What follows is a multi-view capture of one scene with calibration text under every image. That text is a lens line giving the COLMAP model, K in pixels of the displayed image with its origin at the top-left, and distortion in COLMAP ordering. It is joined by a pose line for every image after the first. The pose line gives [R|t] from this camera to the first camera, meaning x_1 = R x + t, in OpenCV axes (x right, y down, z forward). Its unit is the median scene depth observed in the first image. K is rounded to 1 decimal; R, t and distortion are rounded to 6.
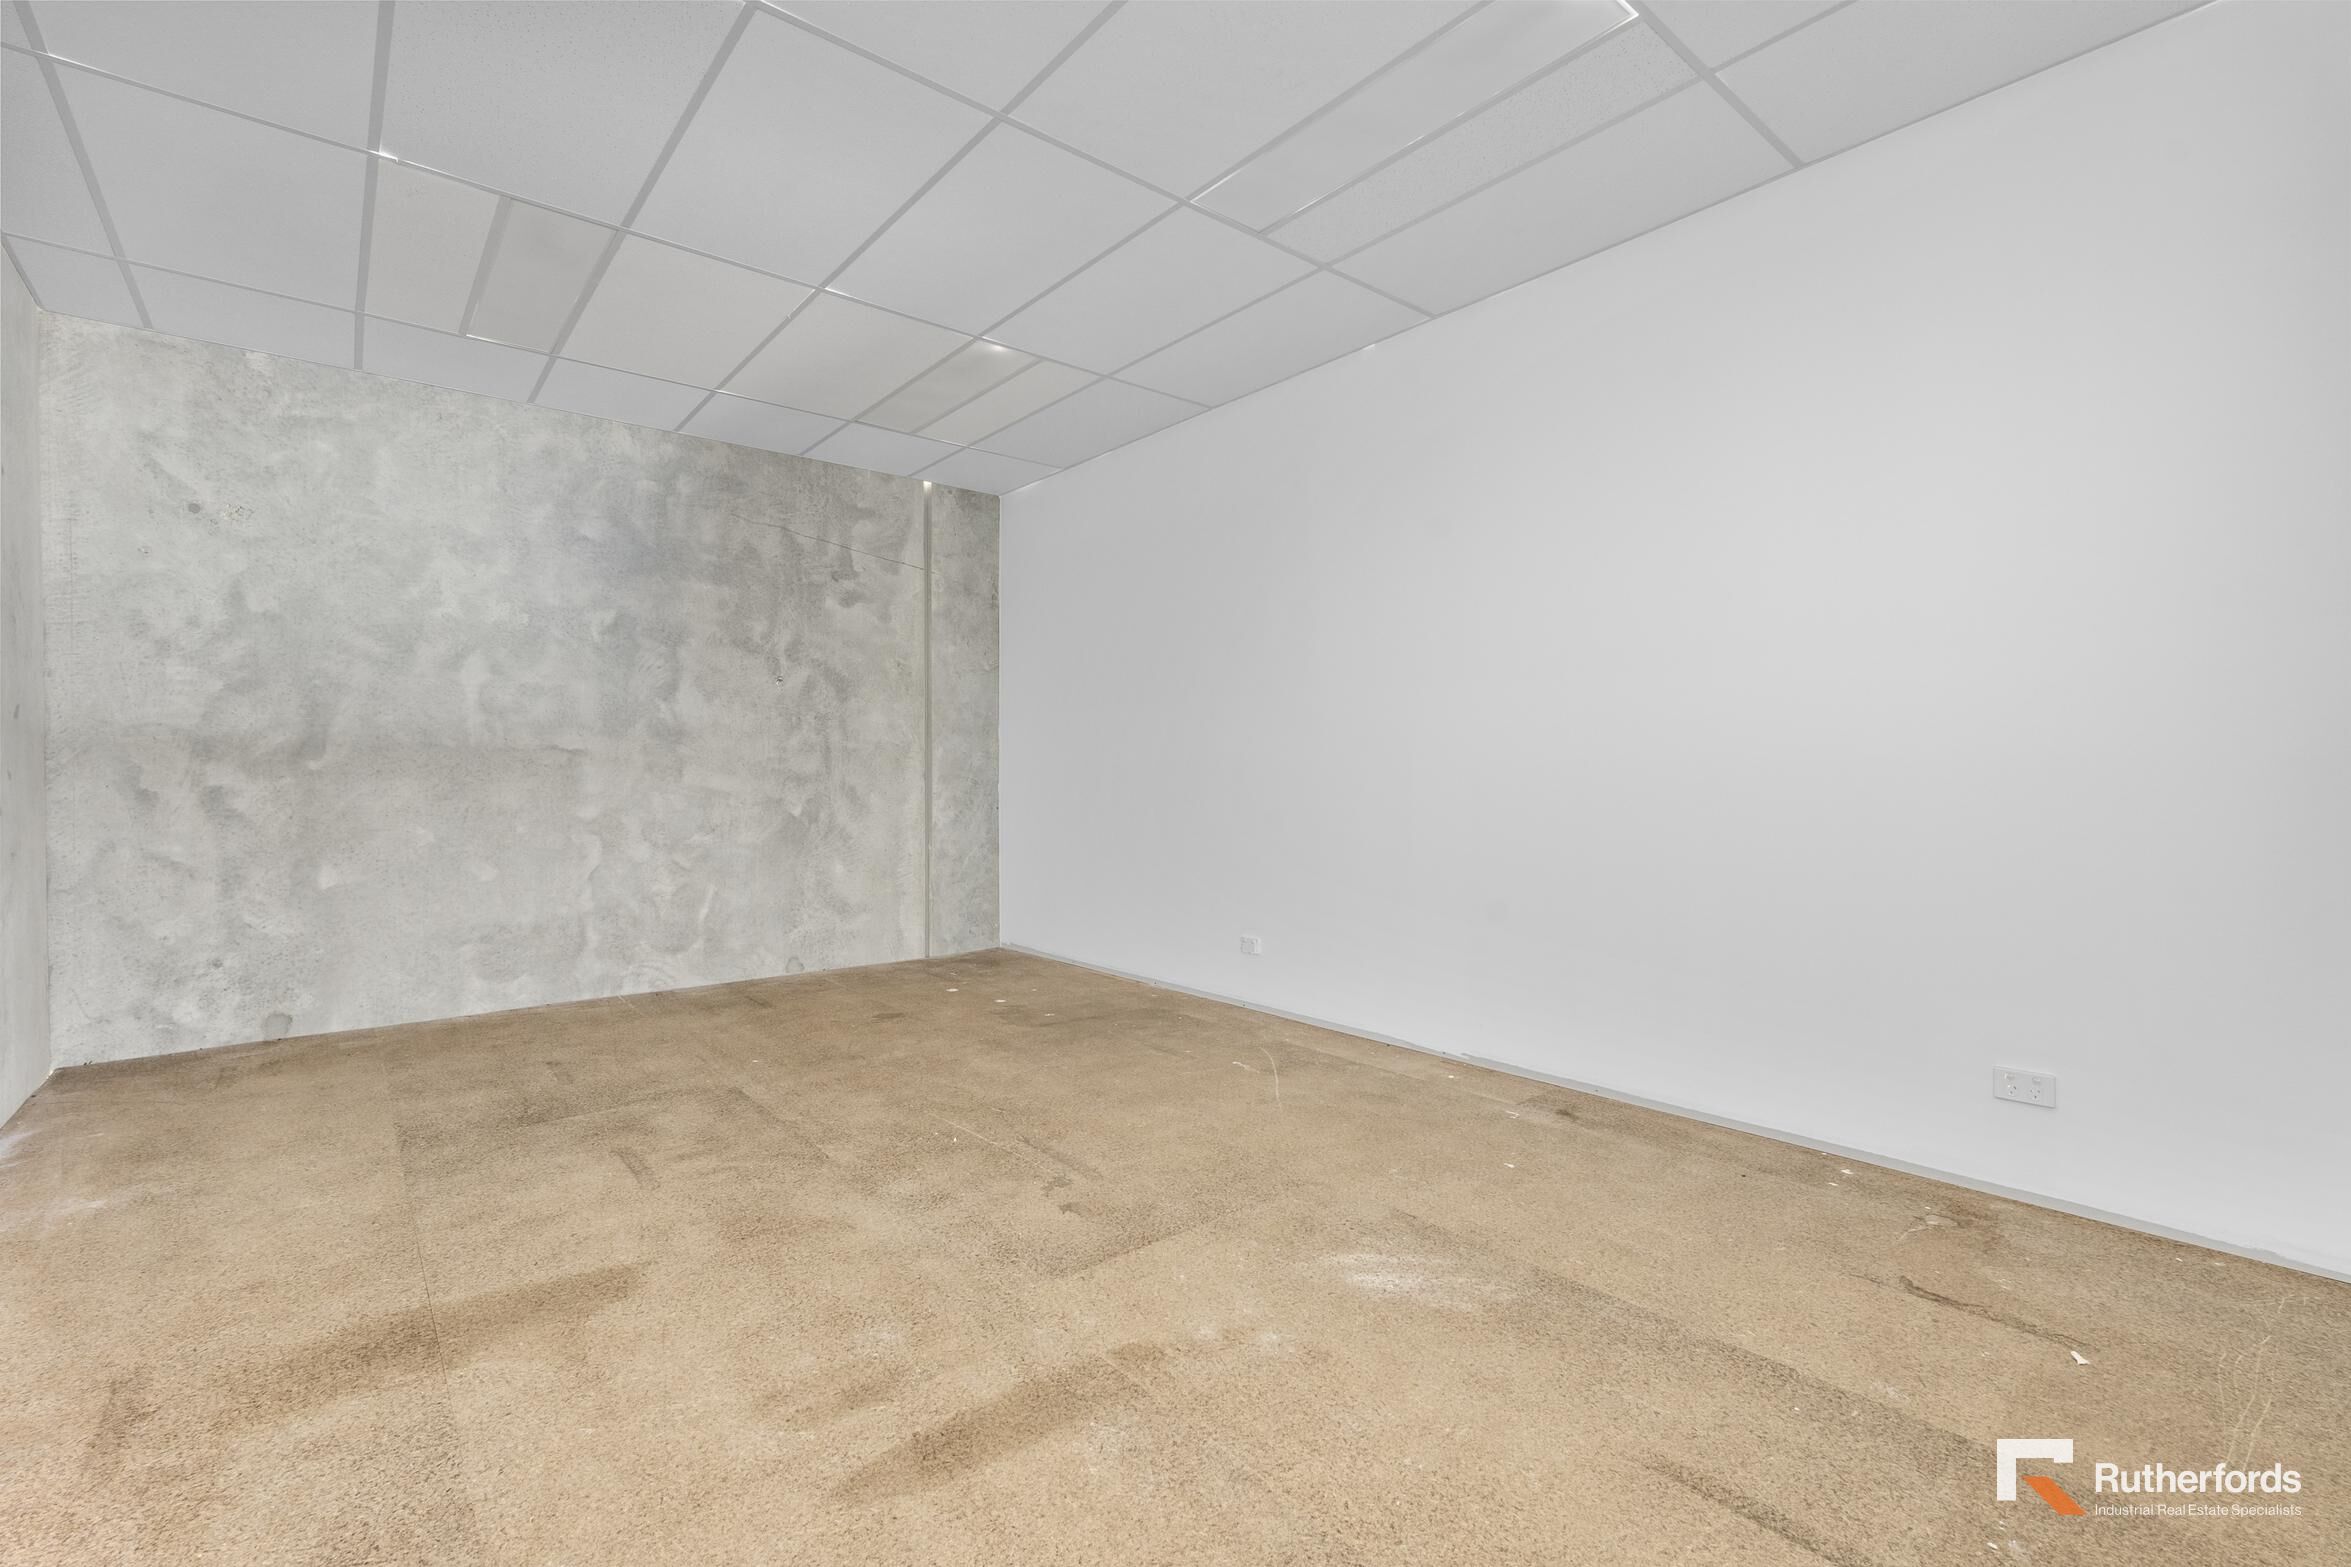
lens RADIAL K [[1039.0, 0, 1188.1], [0, 1039.0, 797.9], [0, 0, 1]] dist [-0.002907, 0.000274]
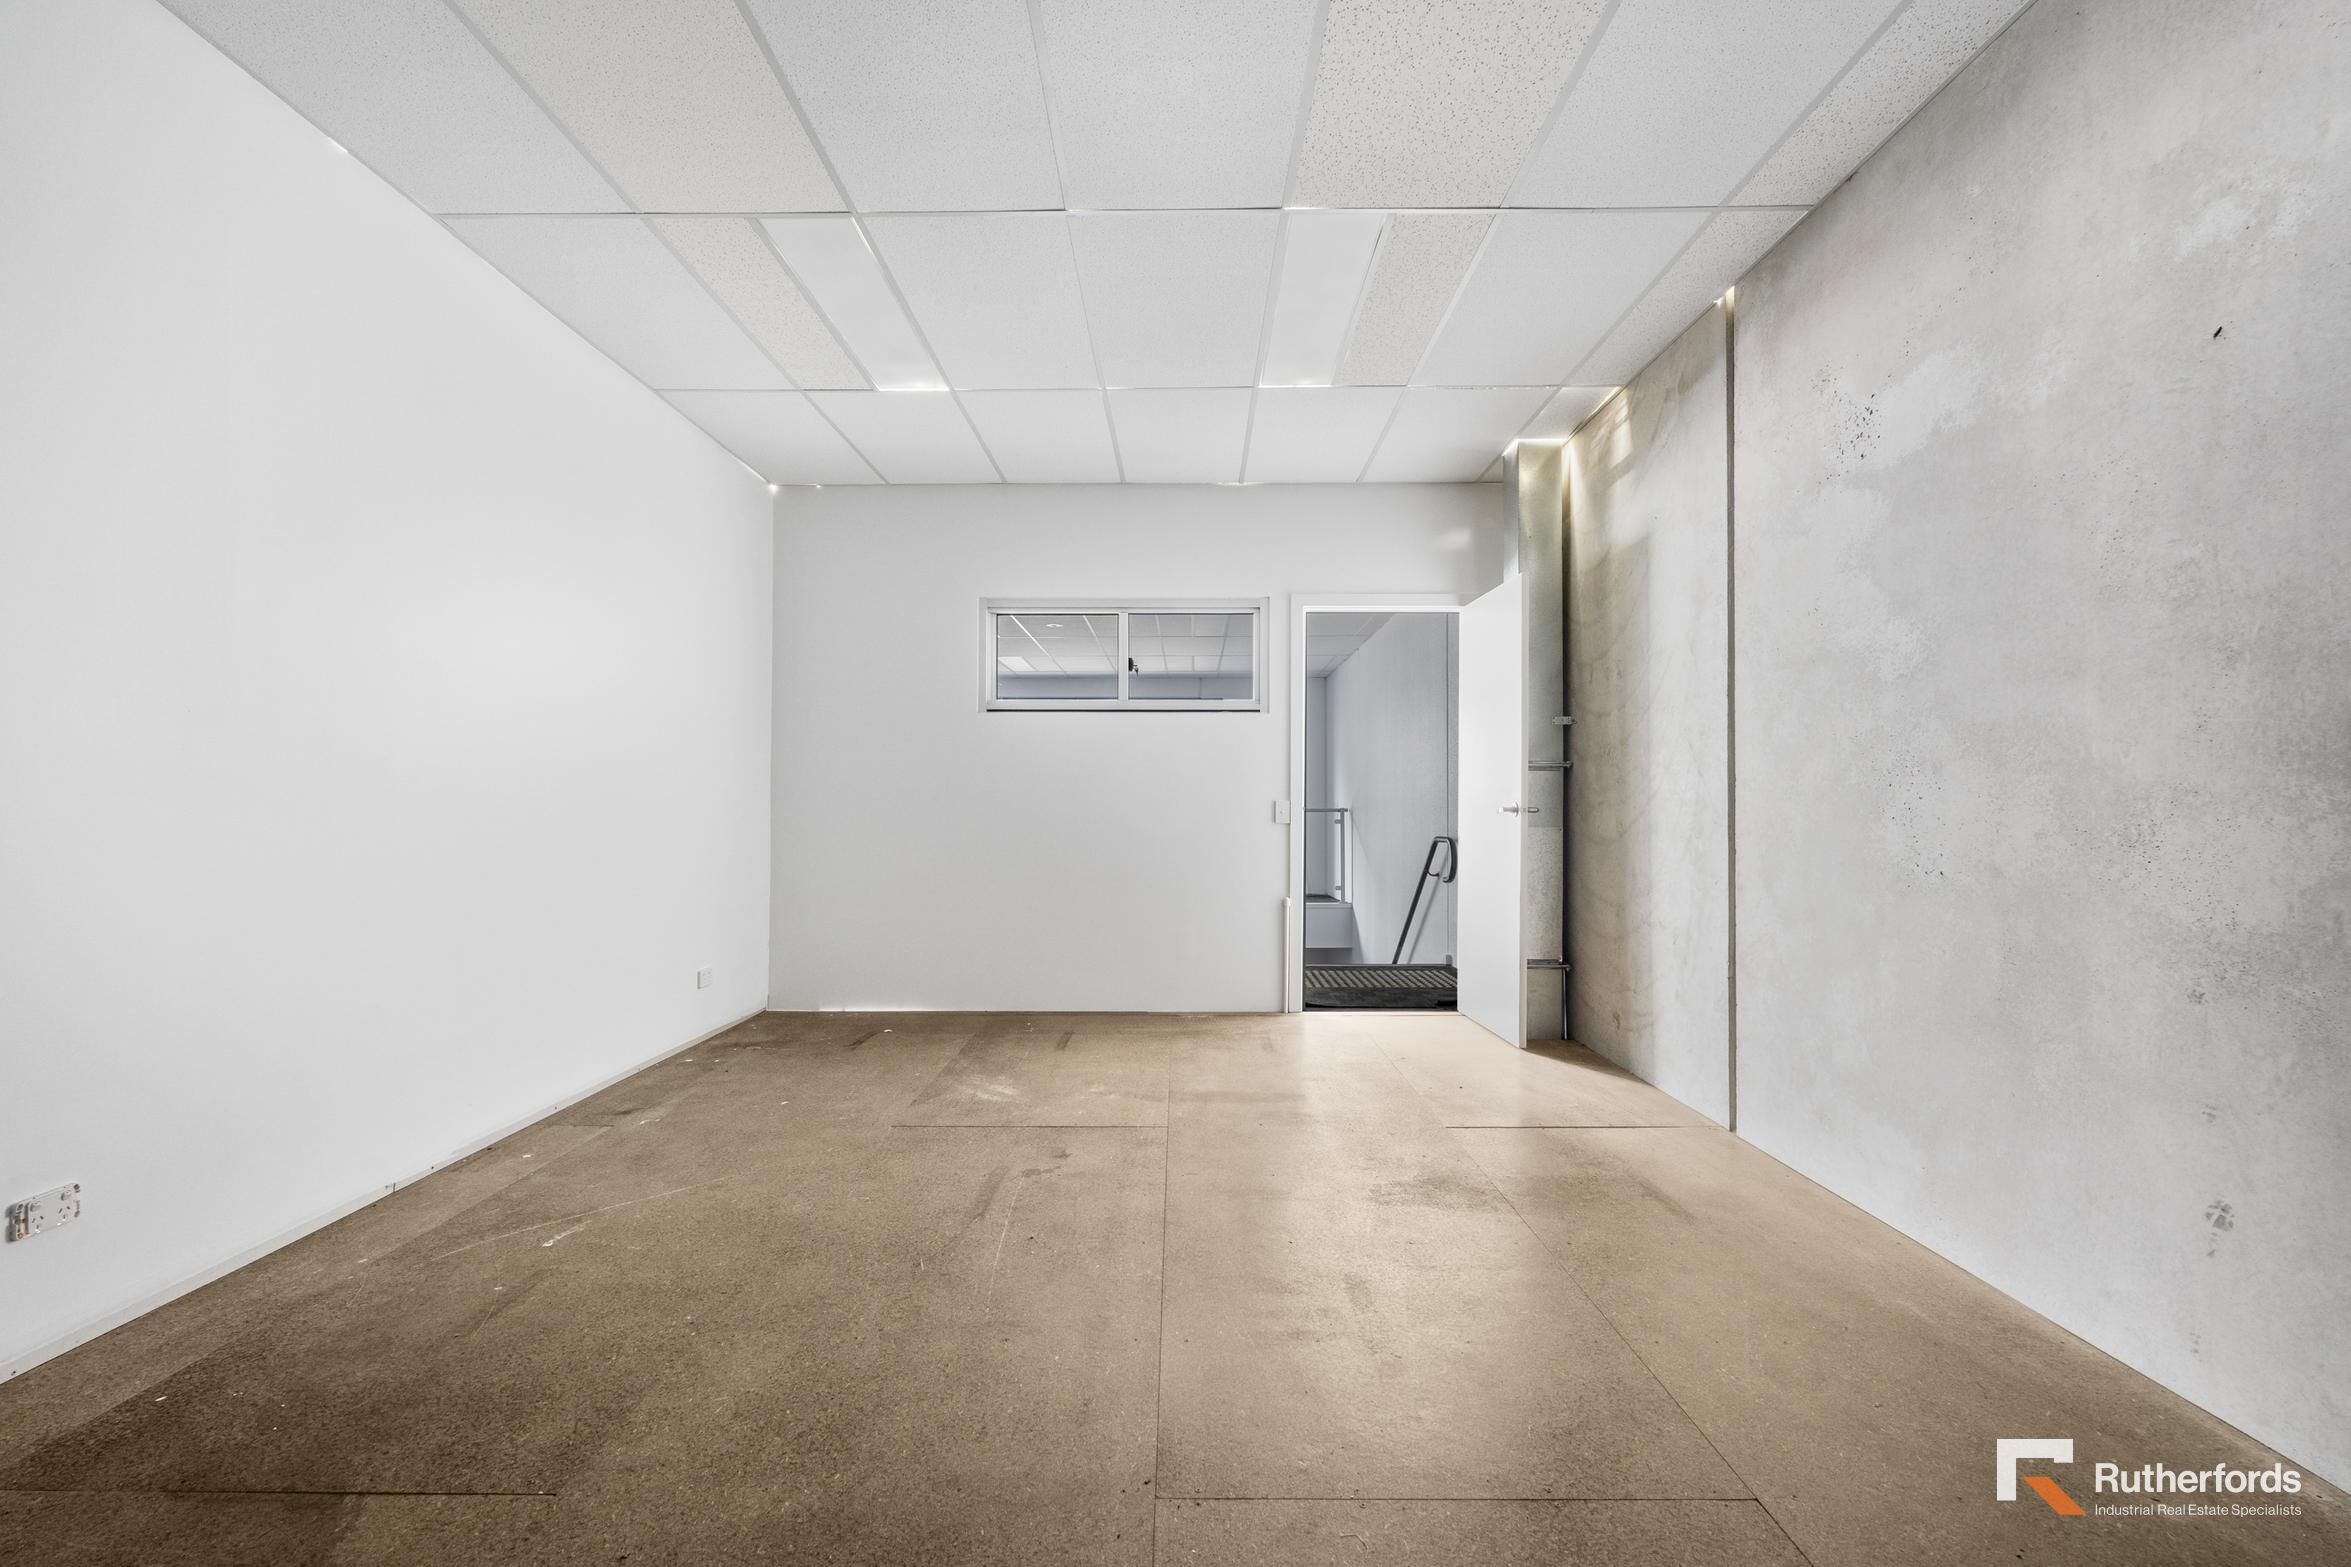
lens RADIAL K [[1039.0, 0, 1188.1], [0, 1039.0, 797.9], [0, 0, 1]] dist [-0.002907, 0.000274]
pose [[-0.771377, 0.010038, 0.636300, -0.836926], [0.016900, 0.999846, 0.004713, -0.028426], [-0.636154, 0.014389, -0.771428, 1.516487]]
